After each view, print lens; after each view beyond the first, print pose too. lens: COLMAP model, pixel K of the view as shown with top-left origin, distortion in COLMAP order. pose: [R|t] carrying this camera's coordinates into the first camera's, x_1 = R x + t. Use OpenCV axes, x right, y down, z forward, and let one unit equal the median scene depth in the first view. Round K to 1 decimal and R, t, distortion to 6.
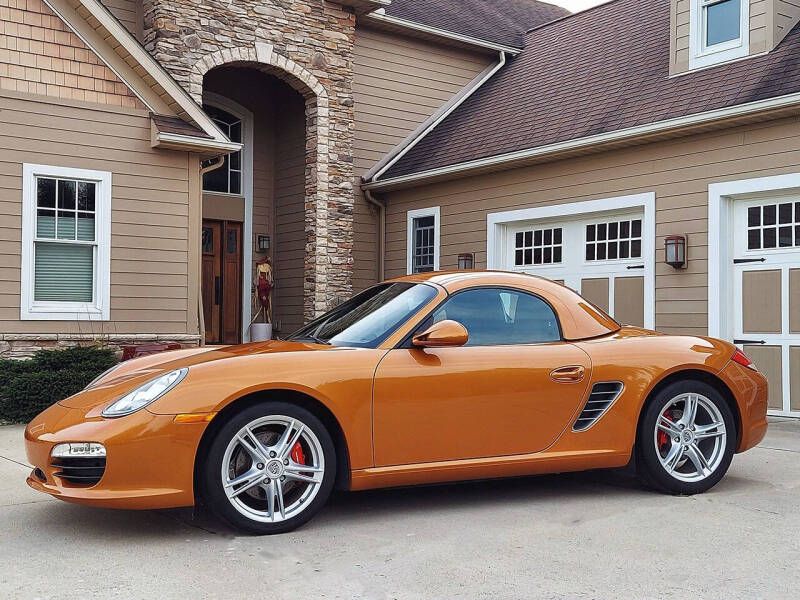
lens RADIAL K [[972.6, 0, 393.7], [0, 972.6, 296.7], [0, 0, 1]] dist [0.175146, -0.415624]
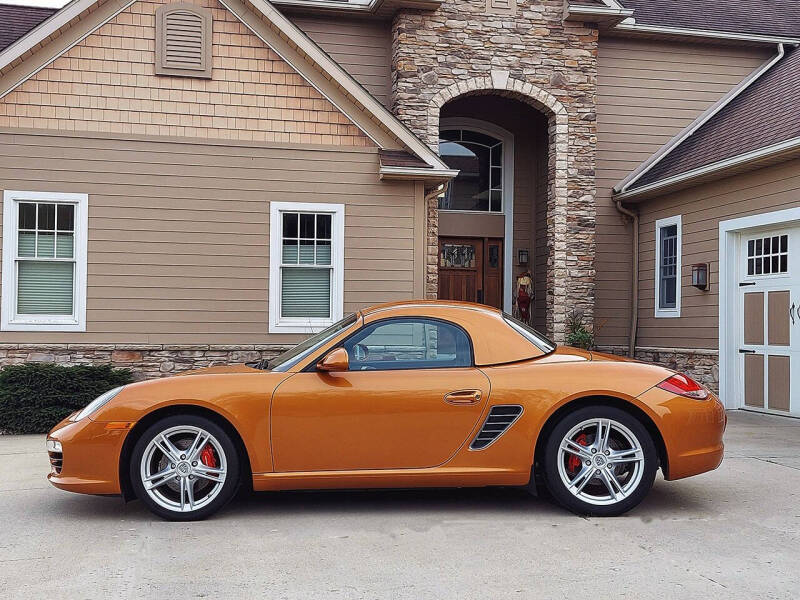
lens RADIAL K [[967.8, 0, 400.0], [0, 967.8, 300.0], [0, 0, 1]] dist [0.167126, -0.364779]
pose [[0.914809, -0.011910, -0.403711, 0.223011], [0.012138, 0.999924, -0.001994, -0.011405], [0.403704, -0.003076, 0.914885, -0.007760]]
